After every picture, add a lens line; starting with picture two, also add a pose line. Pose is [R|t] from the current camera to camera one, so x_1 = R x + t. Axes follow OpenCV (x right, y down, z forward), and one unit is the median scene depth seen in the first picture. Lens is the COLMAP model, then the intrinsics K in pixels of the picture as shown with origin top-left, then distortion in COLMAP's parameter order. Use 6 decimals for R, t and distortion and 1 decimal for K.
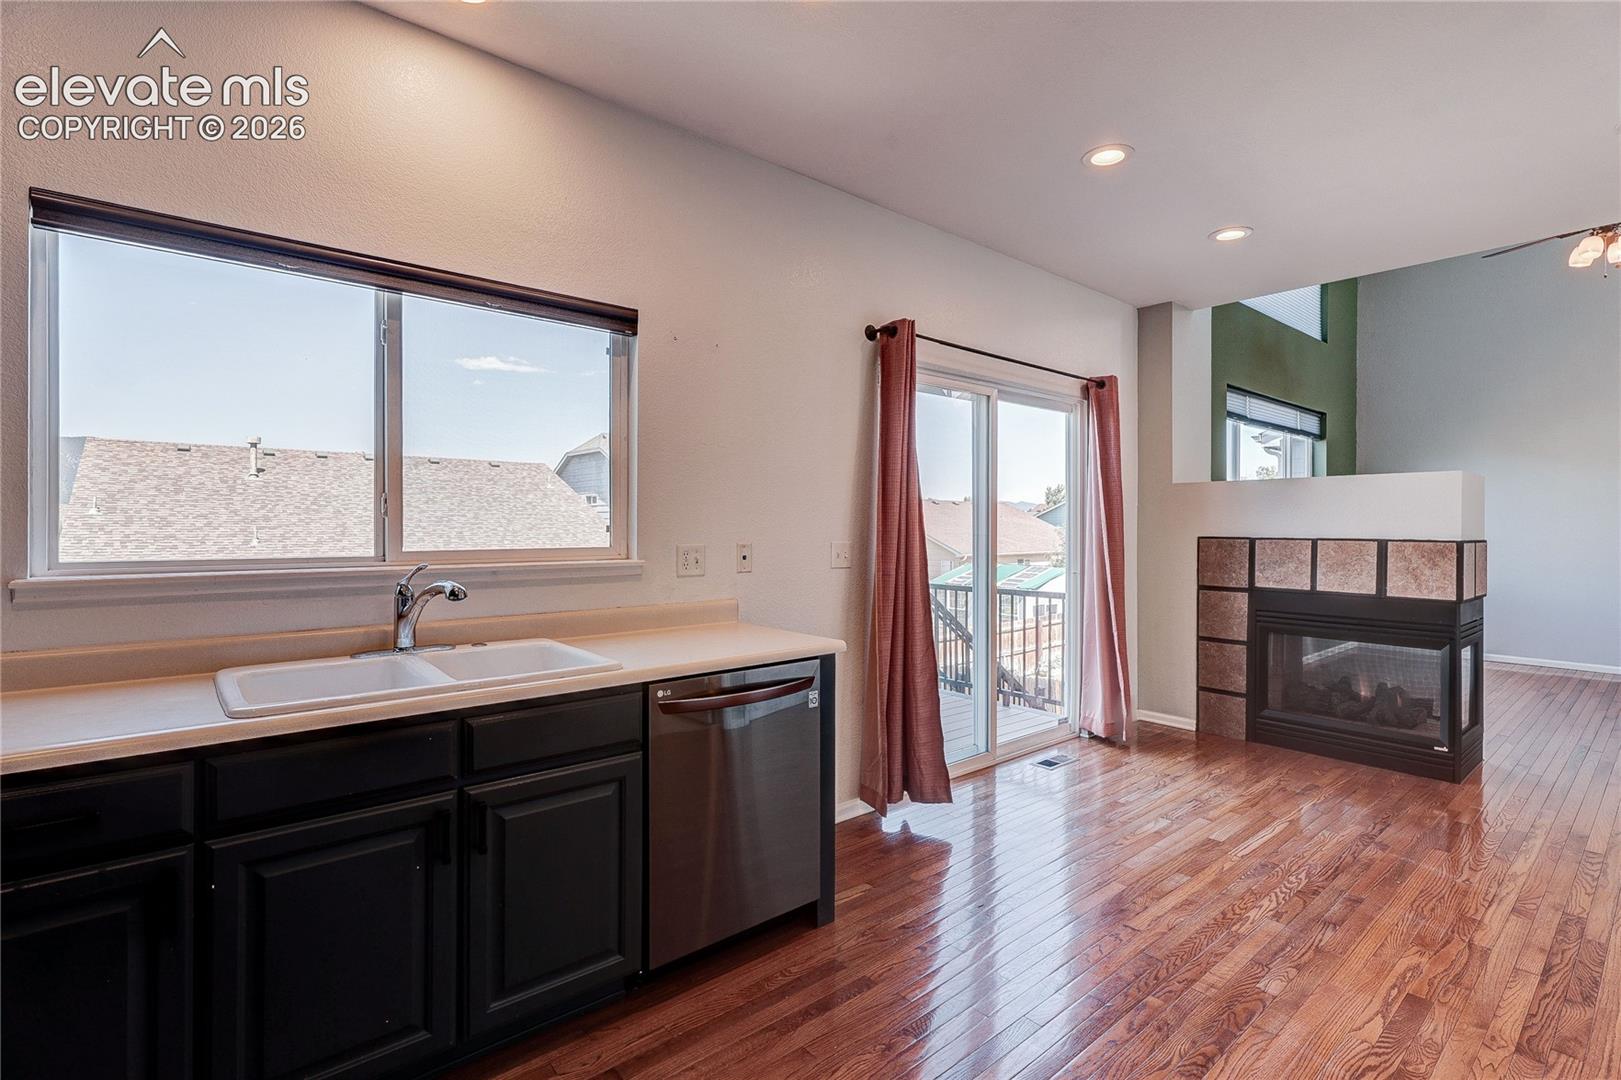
lens RADIAL K [[755.5, 0, 817.7], [0, 755.5, 527.6], [0, 0, 1]] dist [-0.000322, 0.000233]
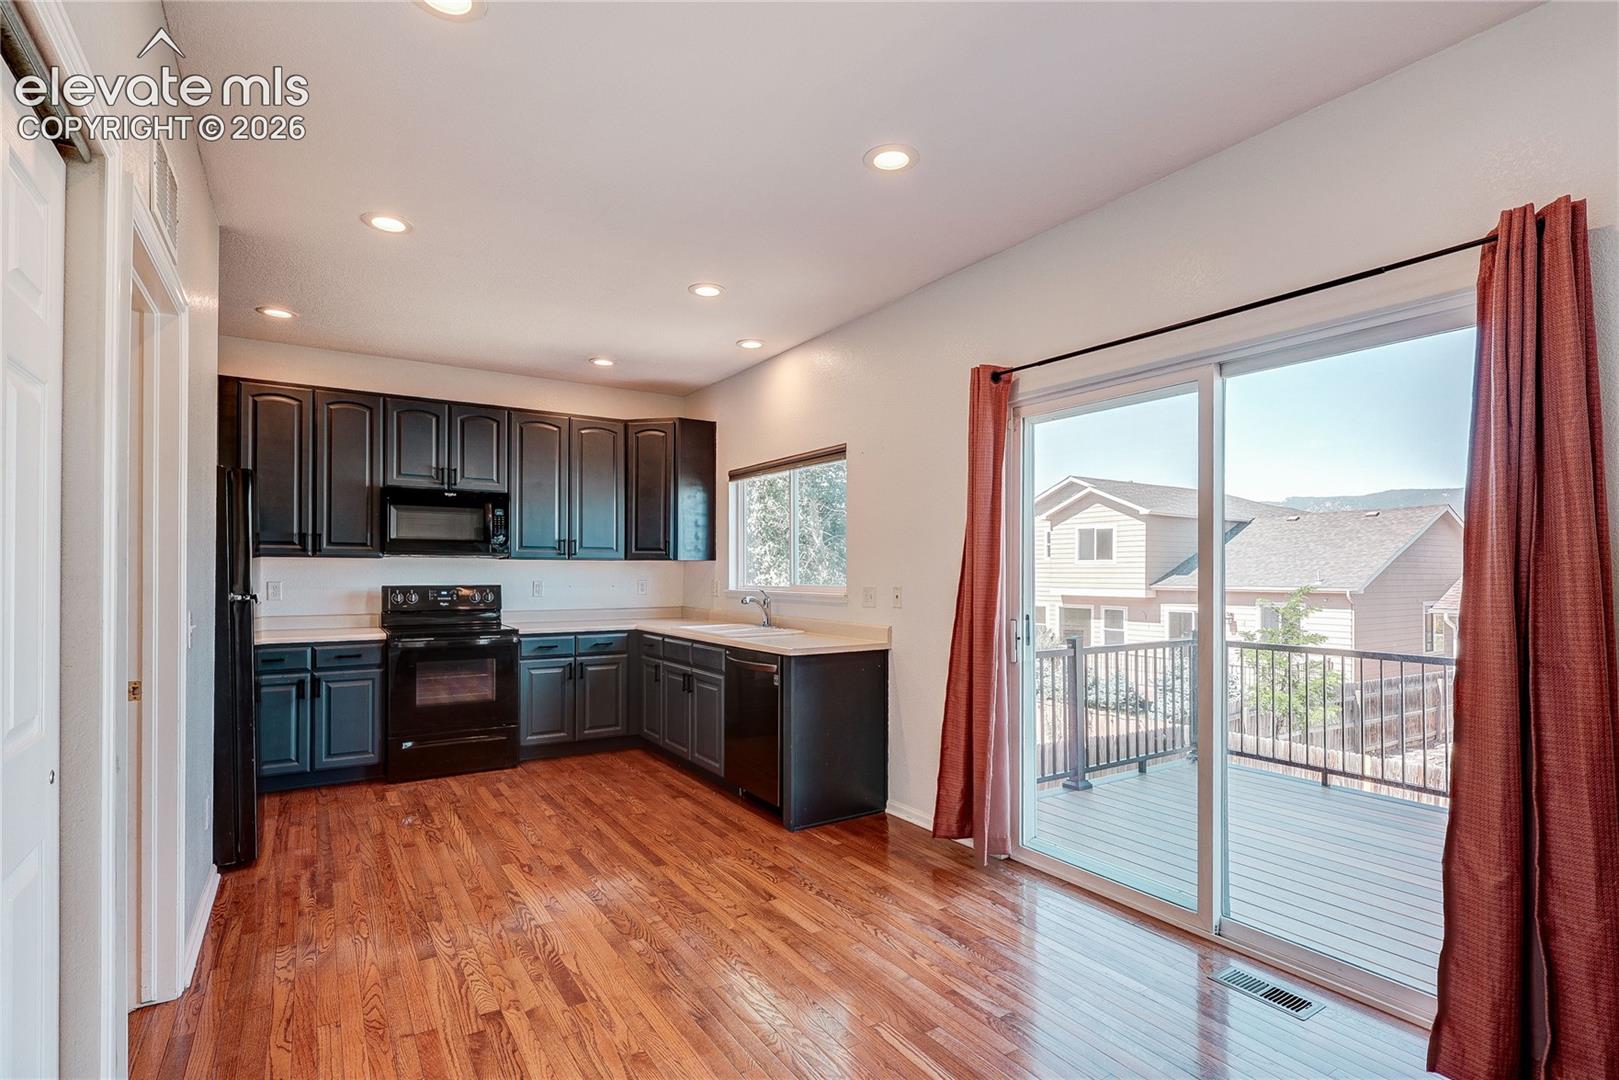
lens RADIAL K [[775.7, 0, 811.8], [0, 775.7, 566.4], [0, 0, 1]] dist [0.000414, -0.000010]
pose [[-0.130733, -0.011635, -0.991349, 0.852487], [-0.005831, 0.999923, -0.010966, 0.000428], [0.991400, 0.004347, -0.130791, 0.673291]]
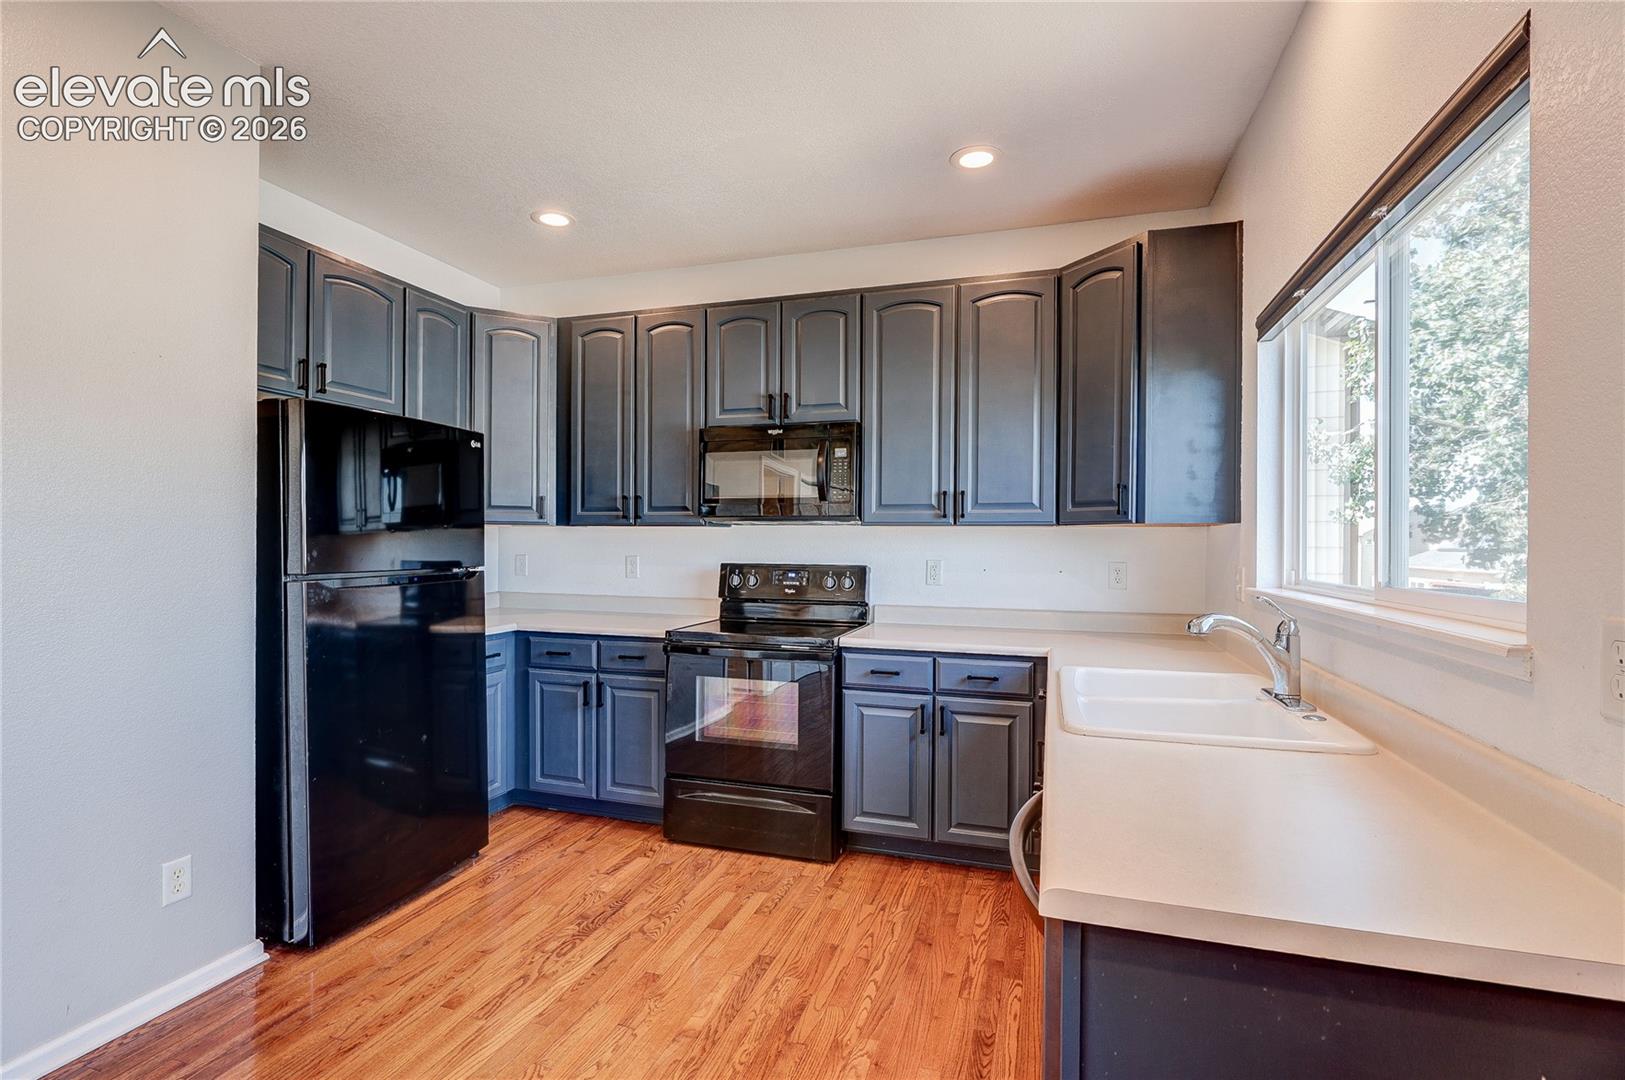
lens RADIAL K [[769.6, 0, 812.5], [0, 769.6, 540.0], [0, 0, 1]] dist [-0.010721, 0.000193]
pose [[-0.852148, -0.007801, -0.523243, 0.169387], [-0.009587, 0.999954, 0.000706, -0.006844], [0.523213, 0.005618, -0.852183, 0.675521]]
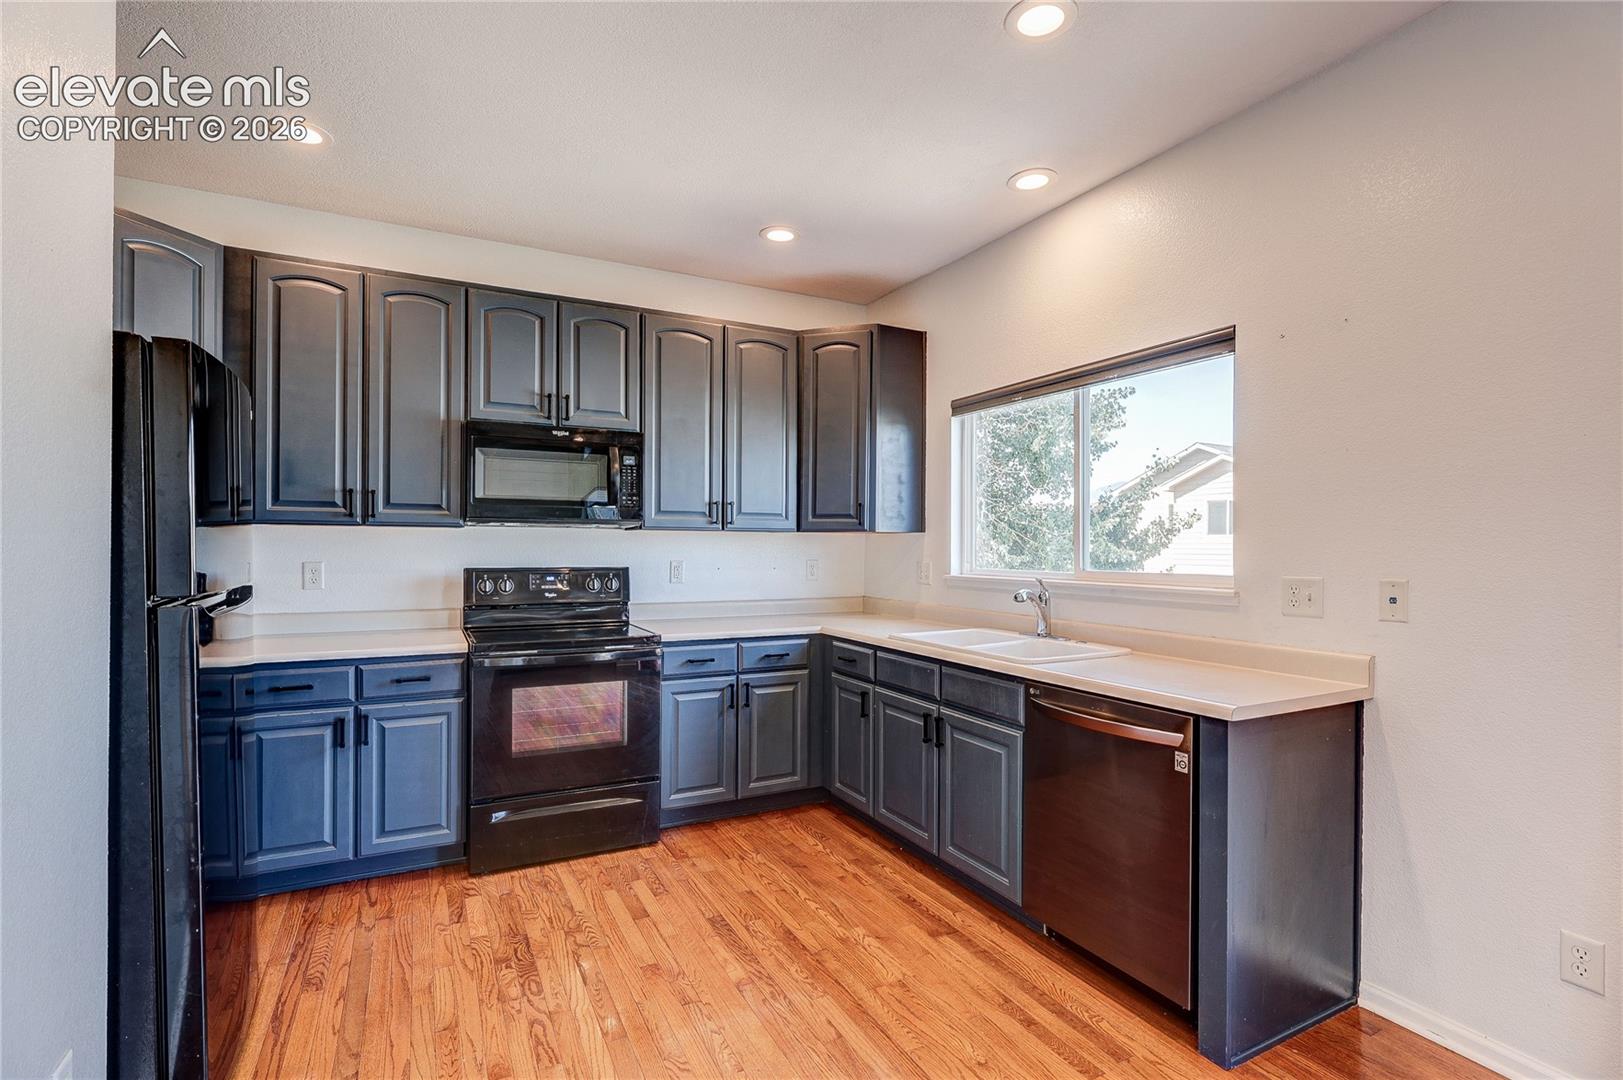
lens RADIAL K [[760.7, 0, 810.1], [0, 760.7, 544.6], [0, 0, 1]] dist [-0.003228, 0.000045]
pose [[-0.226973, -0.007307, -0.973874, 0.472172], [-0.008994, 0.999945, -0.005407, -0.002657], [0.973860, 0.007531, -0.227026, 0.411625]]
